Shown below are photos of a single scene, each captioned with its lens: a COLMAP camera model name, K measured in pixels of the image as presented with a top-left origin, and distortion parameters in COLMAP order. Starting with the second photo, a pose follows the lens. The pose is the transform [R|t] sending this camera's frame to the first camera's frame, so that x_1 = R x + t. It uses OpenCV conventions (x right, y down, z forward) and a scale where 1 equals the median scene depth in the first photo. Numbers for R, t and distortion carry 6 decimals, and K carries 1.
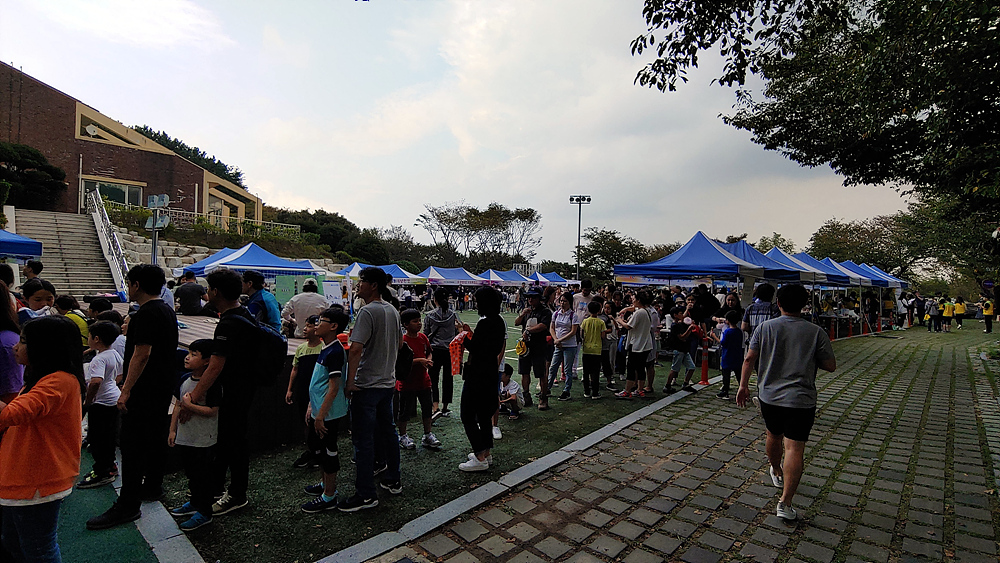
lens RADIAL K [[477.2, 0, 501.3], [0, 477.2, 283.6], [0, 0, 1]] dist [-0.010153, -0.005808]
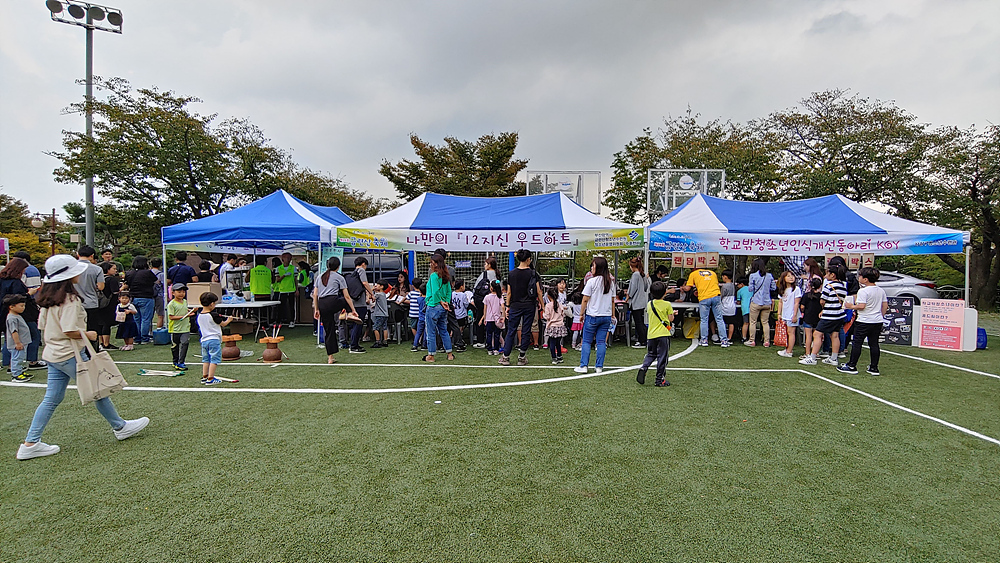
lens RADIAL K [[477.2, 0, 501.3], [0, 477.2, 283.6], [0, 0, 1]] dist [-0.010153, -0.005808]
pose [[0.768882, -0.046136, 0.637723, 0.190831], [0.010594, 0.998176, 0.059440, 0.006125], [-0.639302, -0.038946, 0.767969, 0.590699]]
